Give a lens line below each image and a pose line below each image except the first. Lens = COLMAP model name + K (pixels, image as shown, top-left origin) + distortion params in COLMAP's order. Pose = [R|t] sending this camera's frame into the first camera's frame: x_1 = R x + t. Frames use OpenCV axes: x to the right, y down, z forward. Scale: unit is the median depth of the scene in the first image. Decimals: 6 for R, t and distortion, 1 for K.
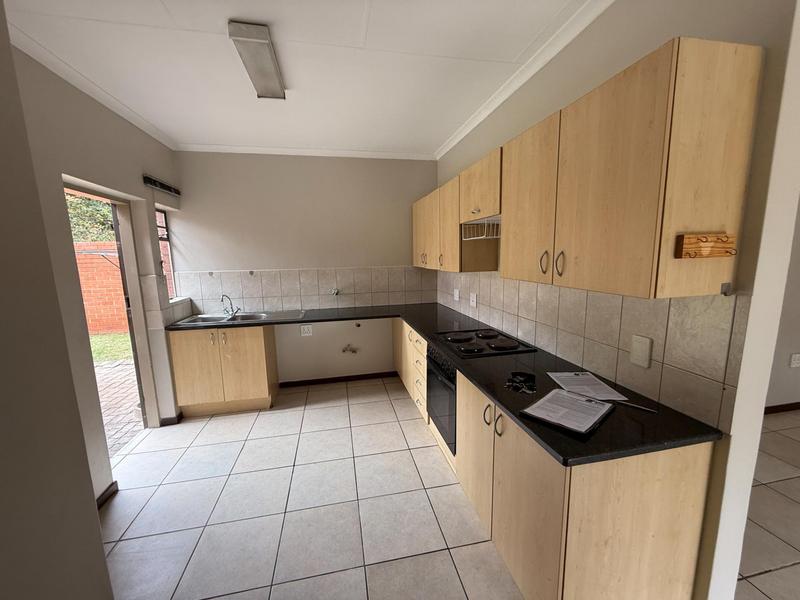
lens RADIAL K [[318.7, 0, 399.4], [0, 318.7, 300.6], [0, 0, 1]] dist [-0.000367, 0.000005]
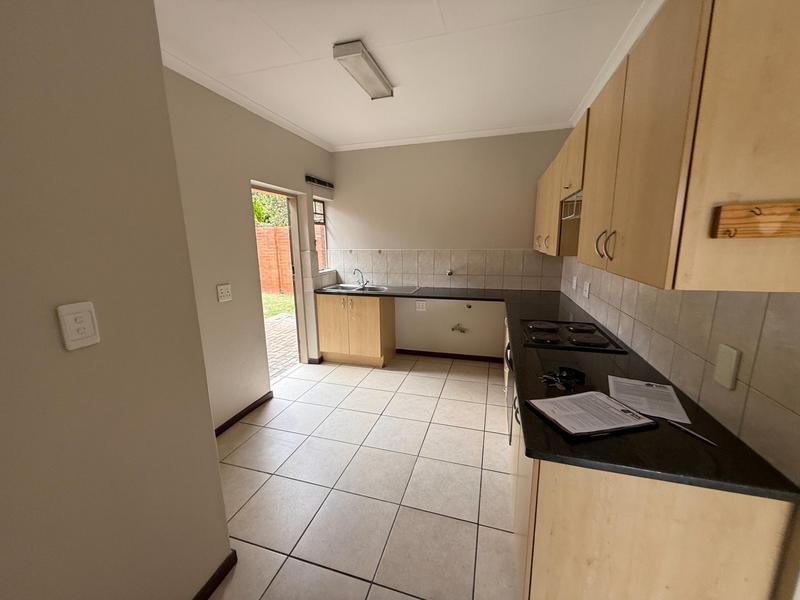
lens RADIAL K [[318.7, 0, 399.4], [0, 318.7, 300.4], [0, 0, 1]] dist [-0.000367, 0.000005]
pose [[0.879821, 0.099092, -0.464862, 0.229763], [-0.075188, 0.994728, 0.069736, 0.006338], [0.469321, -0.026403, 0.882633, -0.004522]]
